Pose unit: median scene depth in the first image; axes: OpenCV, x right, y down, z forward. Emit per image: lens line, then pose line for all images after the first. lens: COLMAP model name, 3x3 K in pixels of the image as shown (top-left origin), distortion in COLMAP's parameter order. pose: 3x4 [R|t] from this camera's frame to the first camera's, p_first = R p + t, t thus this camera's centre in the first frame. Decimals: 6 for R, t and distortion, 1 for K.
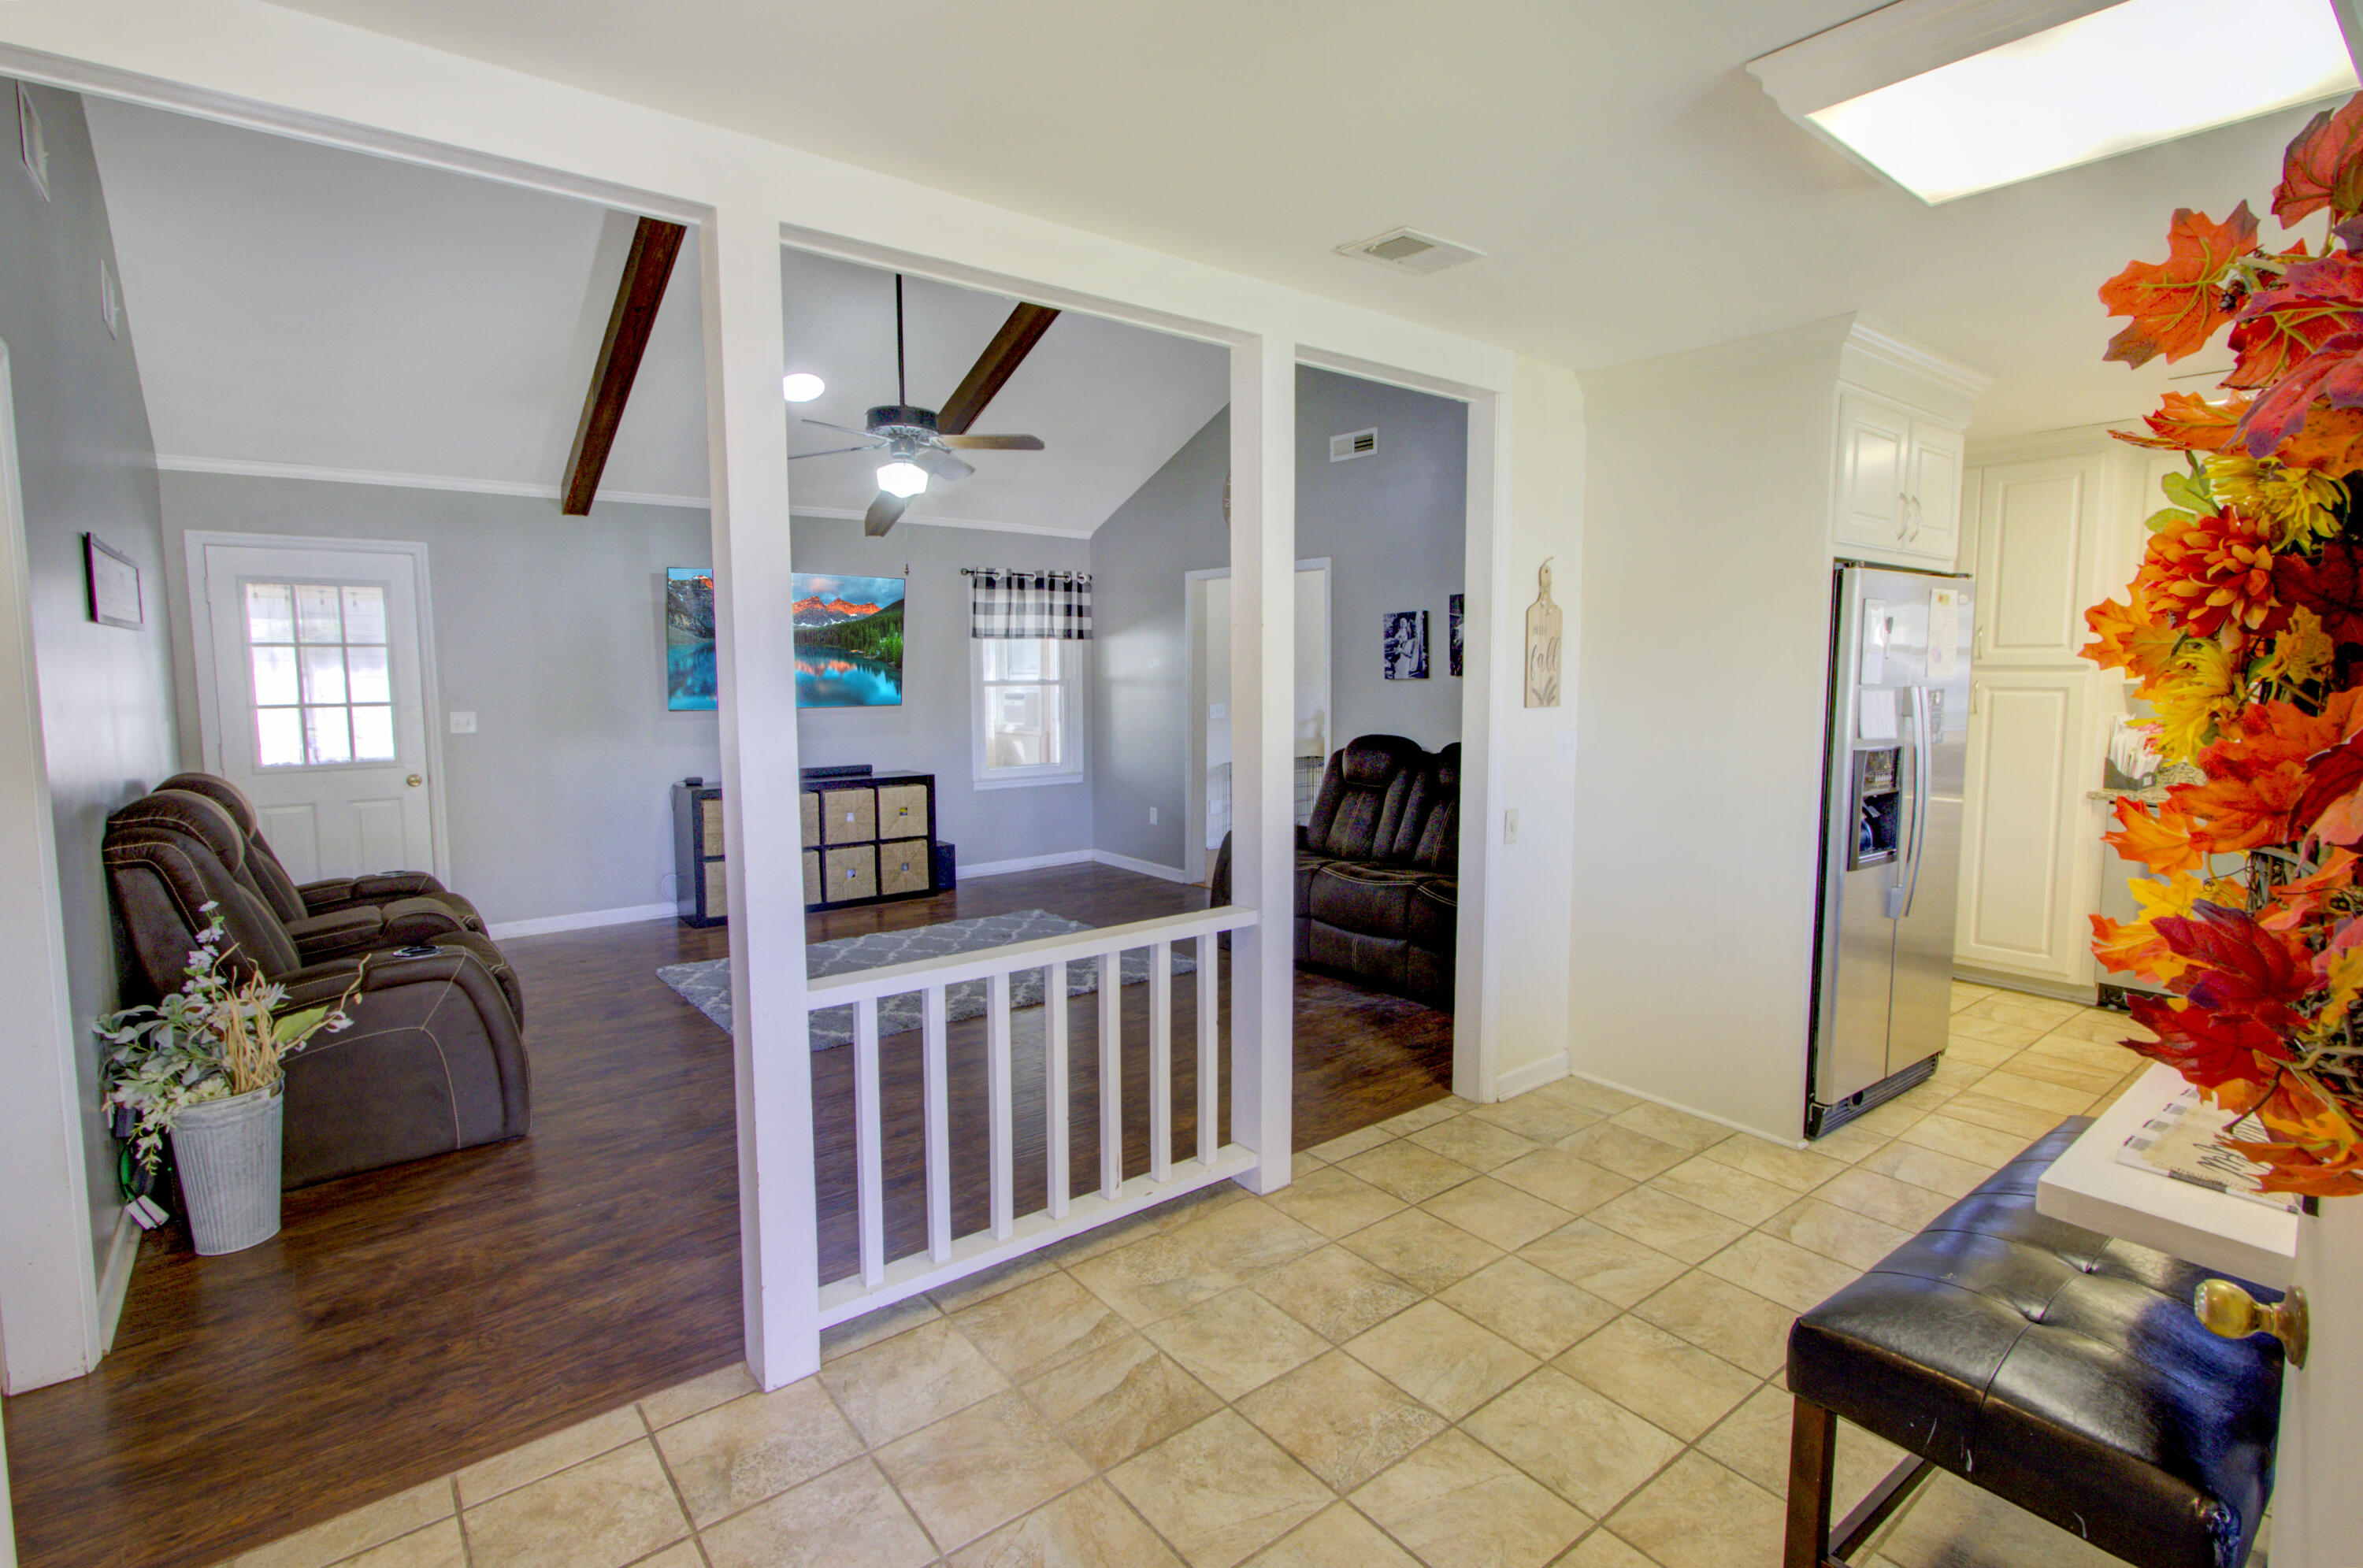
lens RADIAL K [[1125.3, 0, 1161.4], [0, 1125.3, 752.9], [0, 0, 1]] dist [0.006939, 0.000951]
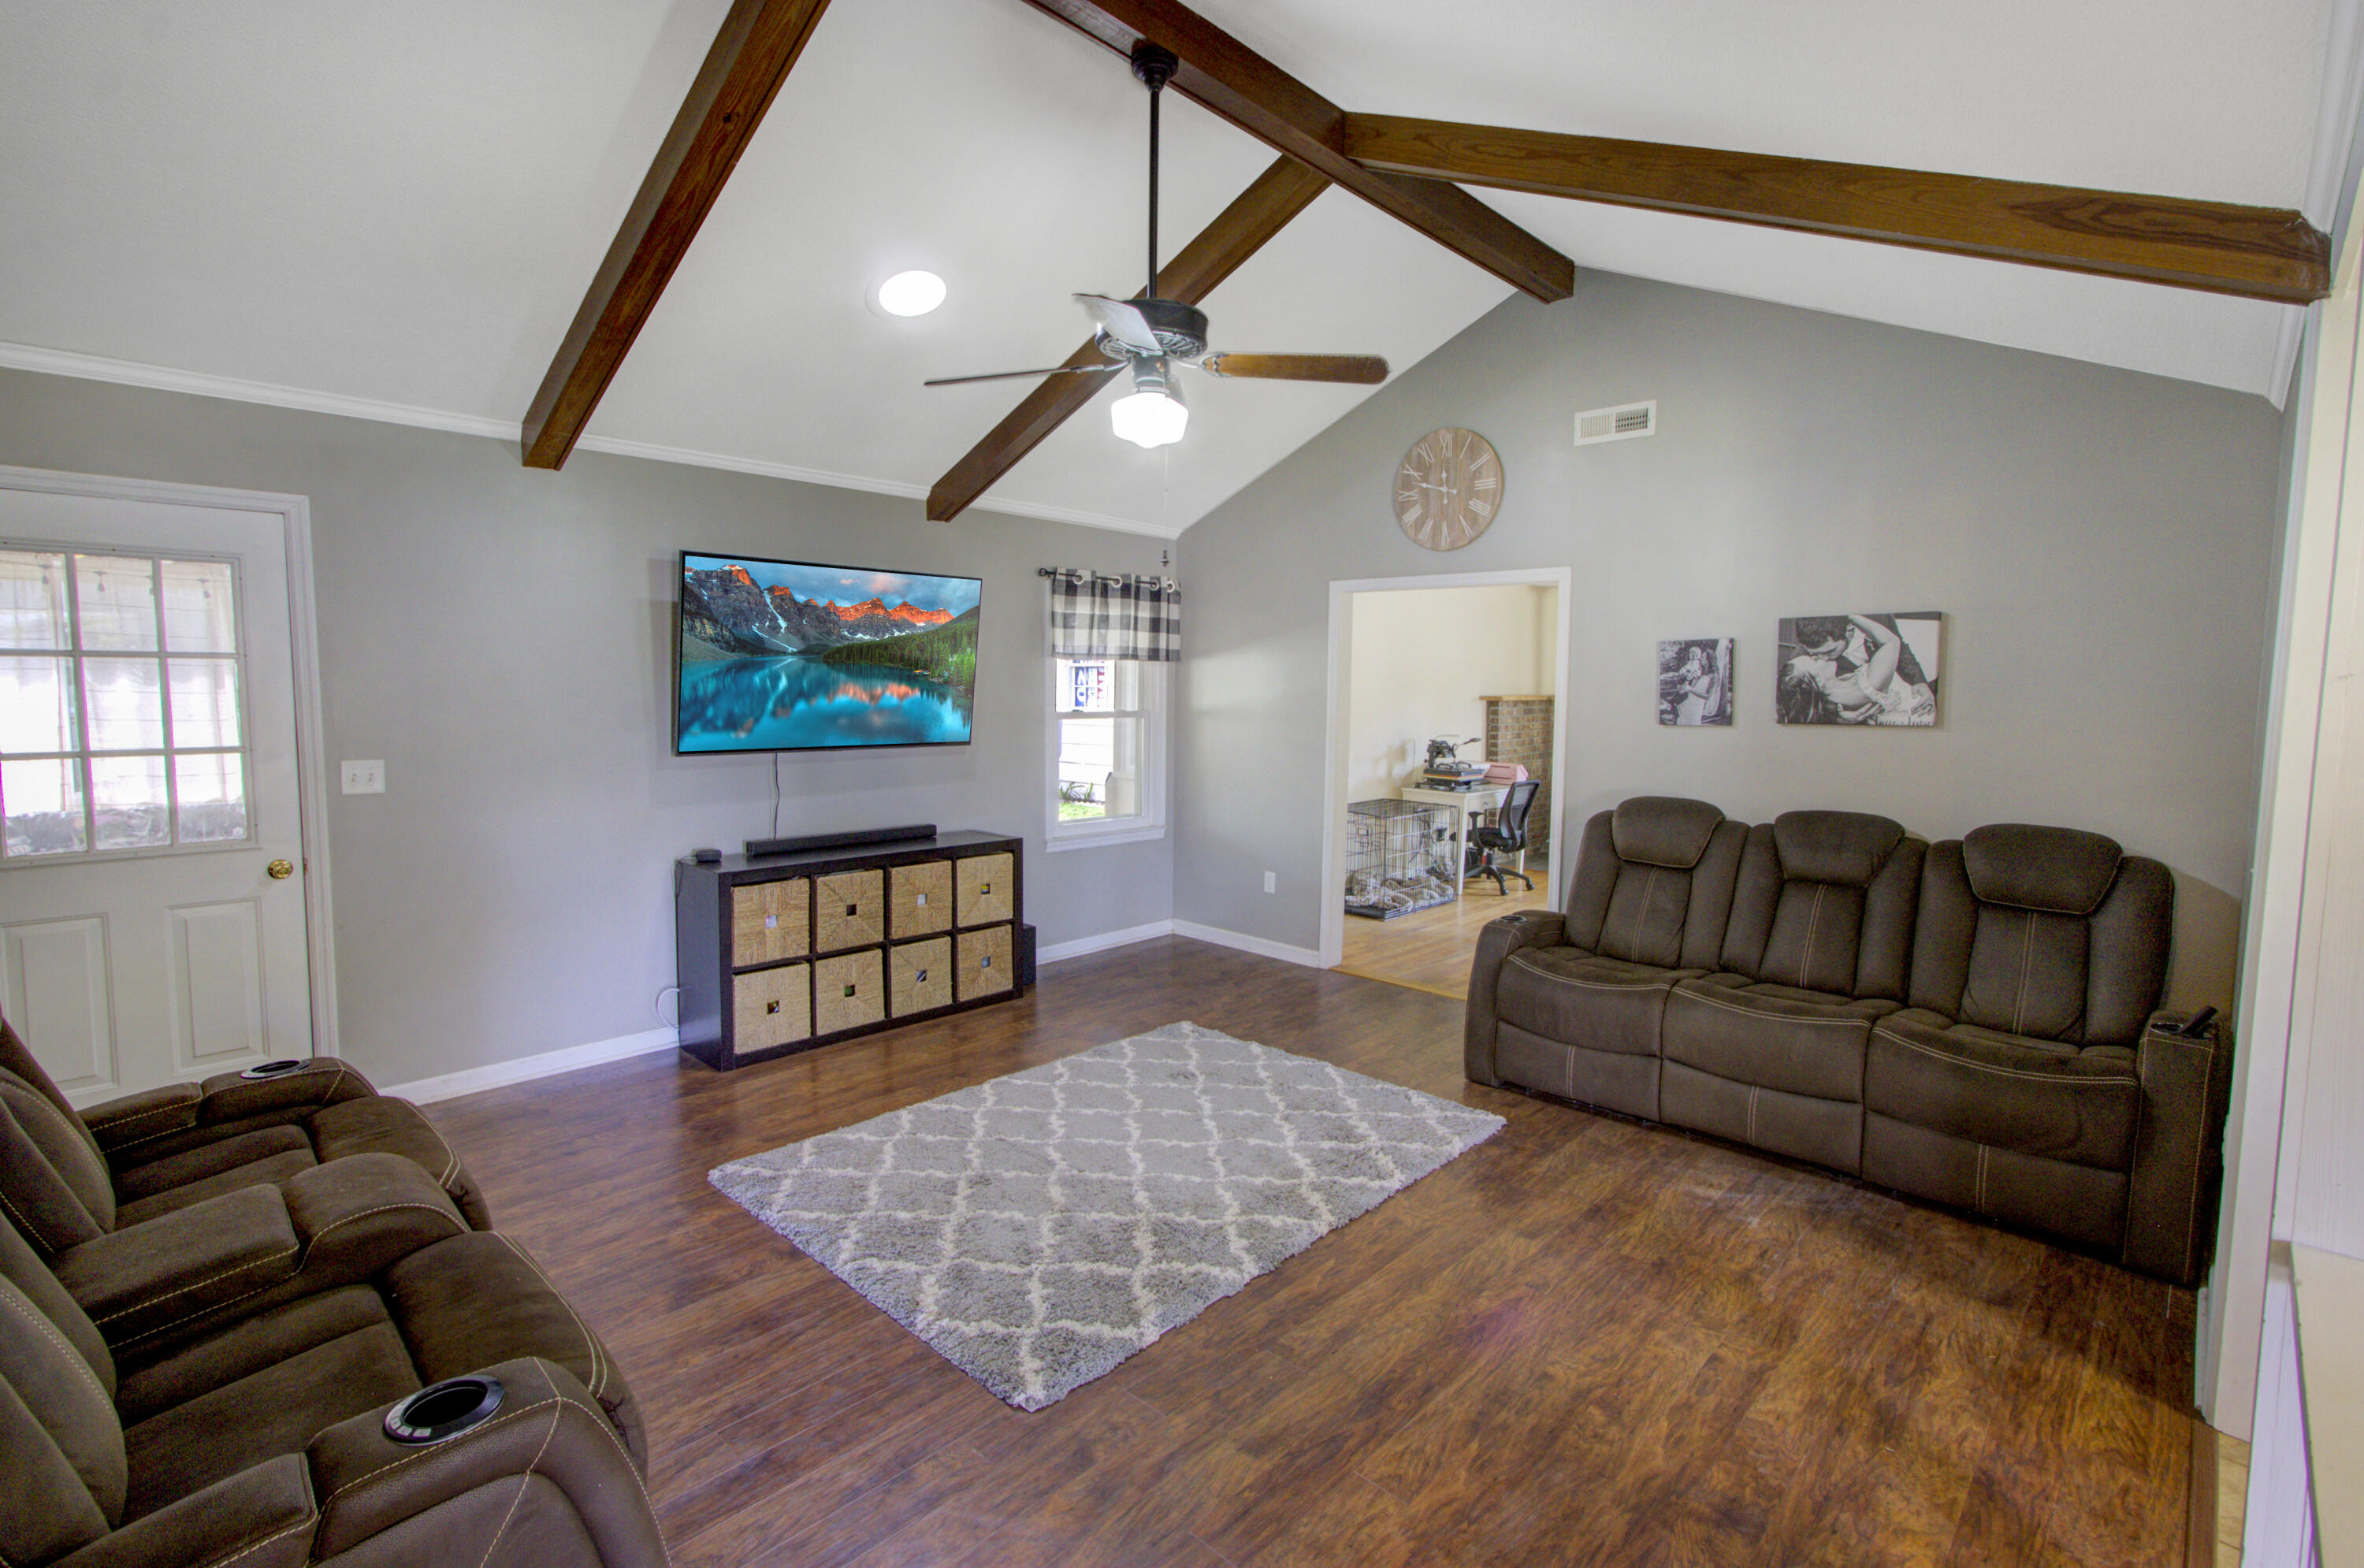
lens RADIAL K [[1095.9, 0, 1176.3], [0, 1095.9, 756.9], [0, 0, 1]] dist [0.001808, 0.000953]
pose [[0.988732, 0.006901, 0.149536, -0.254324], [-0.005880, 0.999956, -0.007264, -0.037175], [-0.149579, 0.006303, 0.988730, 0.311217]]
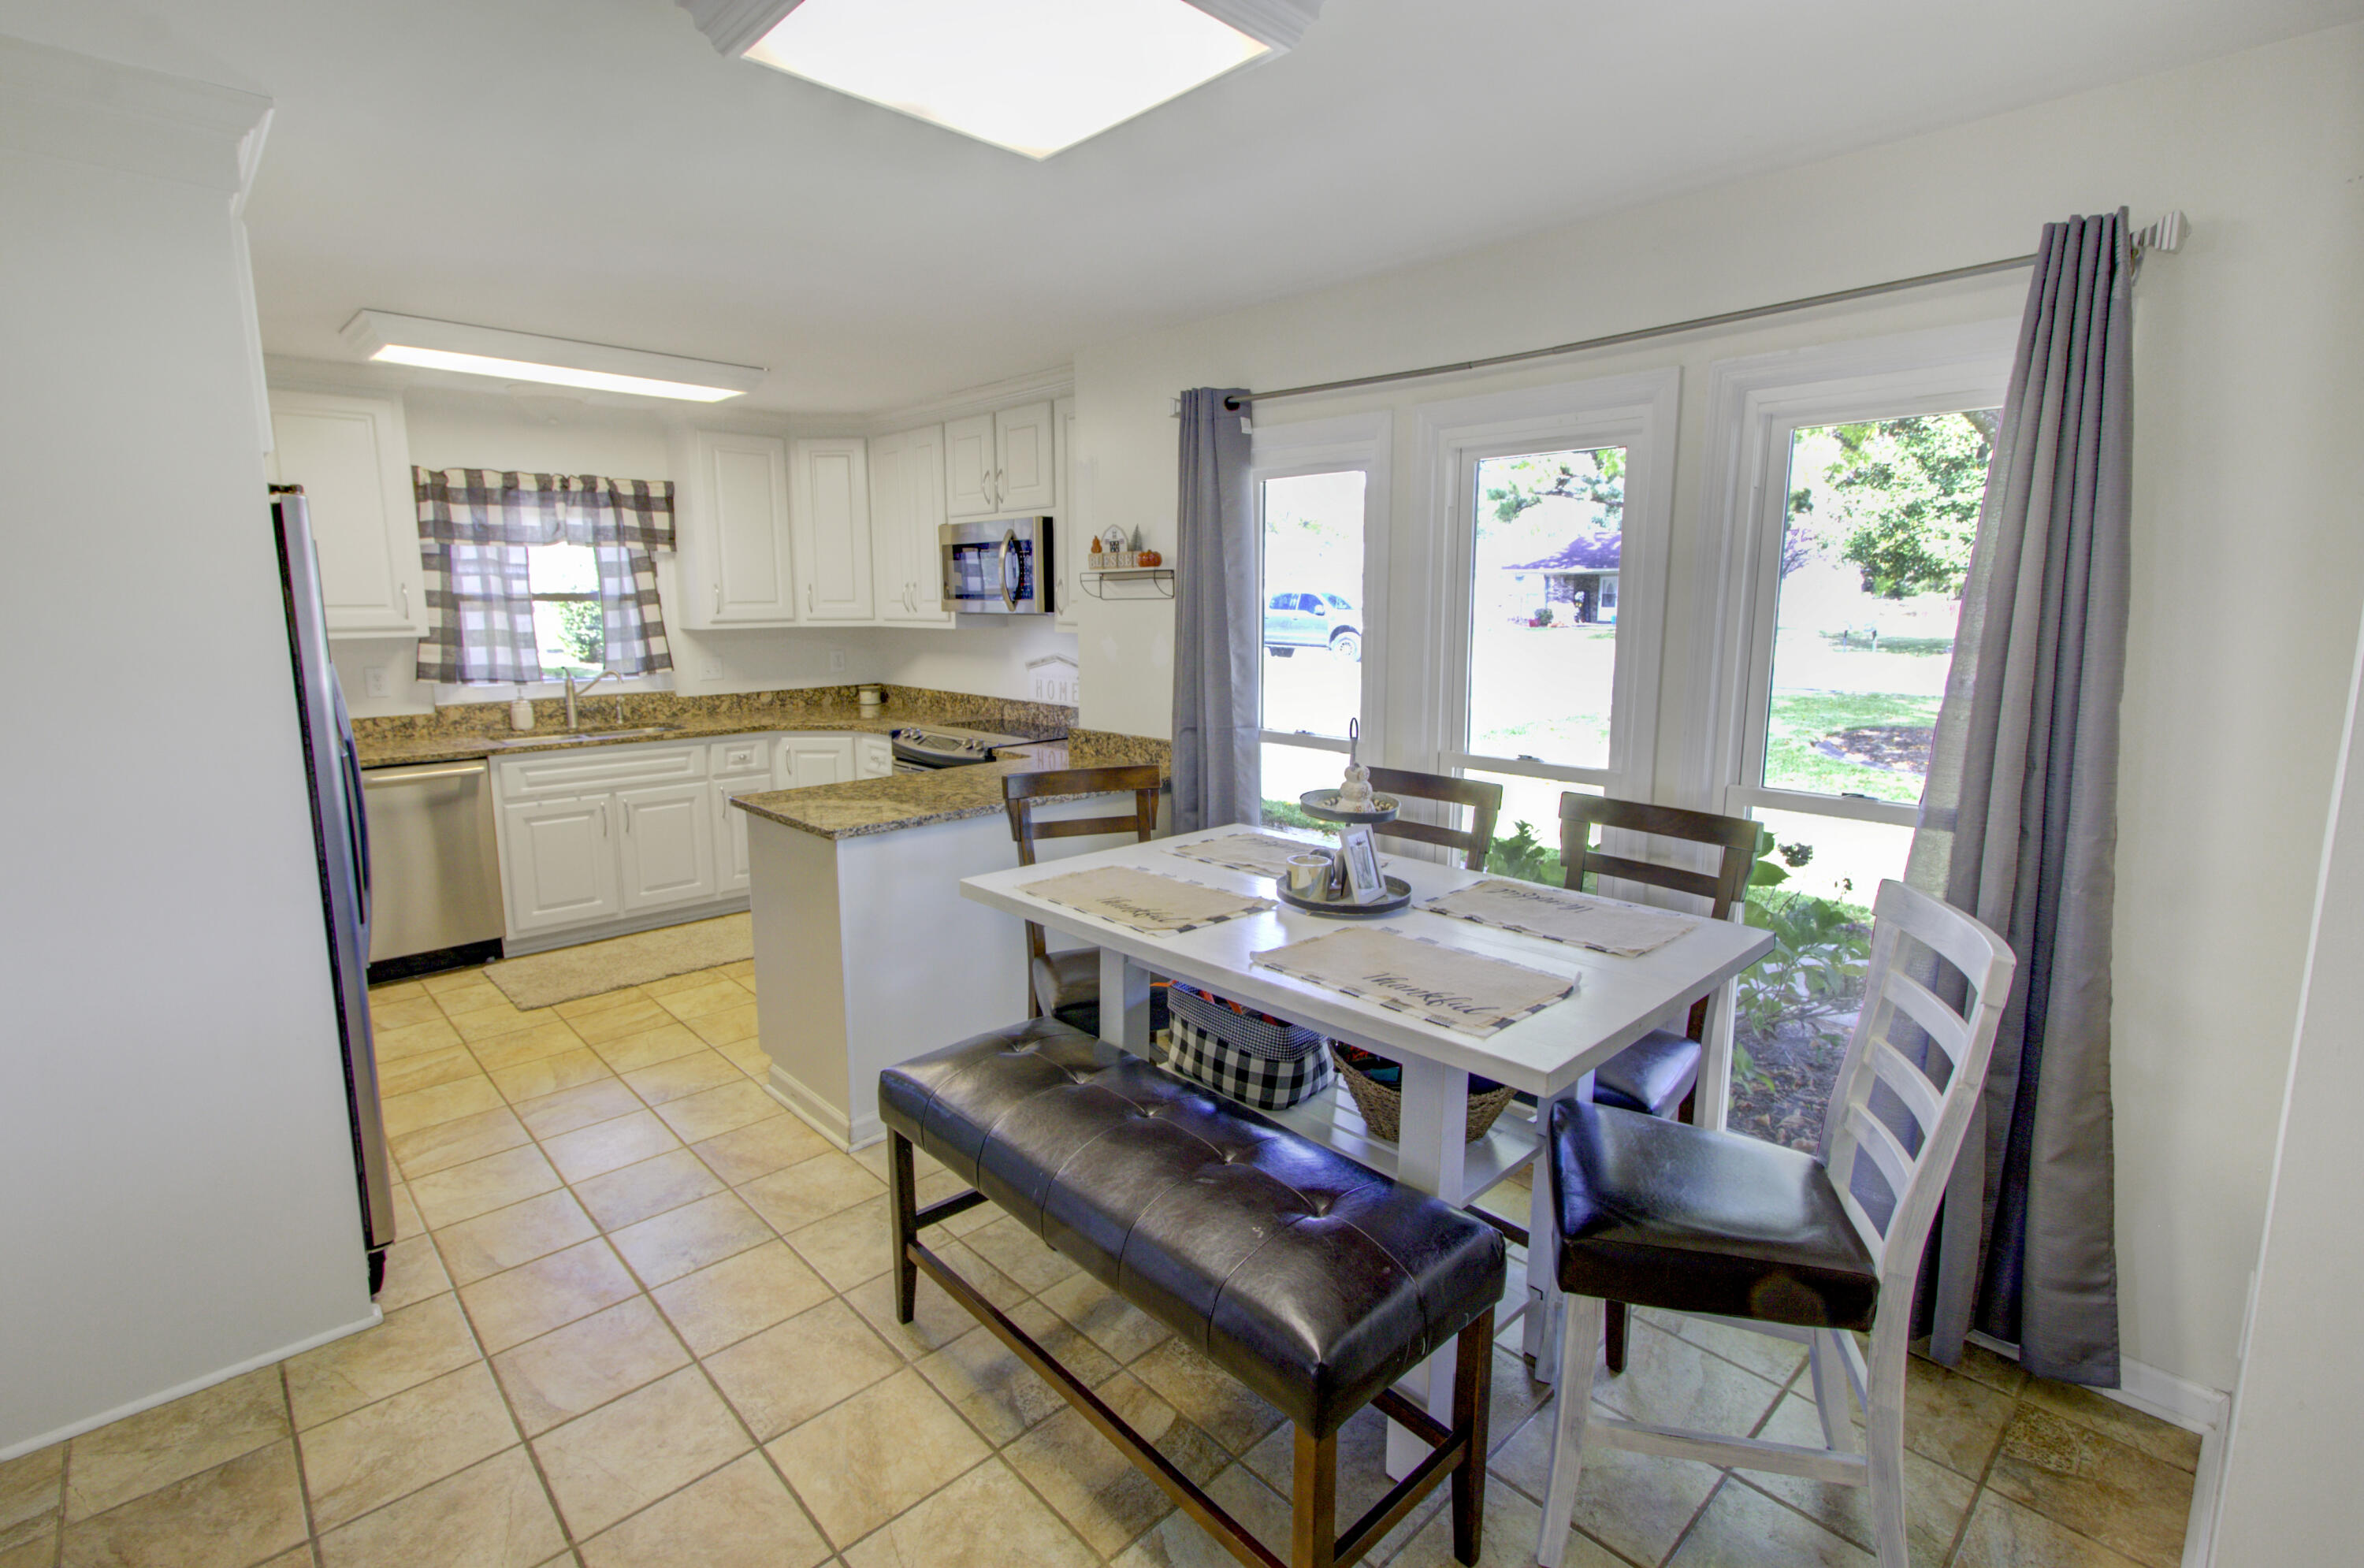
lens RADIAL K [[1087.4, 0, 1168.5], [0, 1087.4, 769.1], [0, 0, 1]] dist [0.000644, 0.001478]
pose [[-0.097513, -0.154208, 0.983215, -0.060434], [0.086912, 0.982829, 0.162767, -0.034184], [-0.991432, 0.101325, -0.082436, 0.307520]]
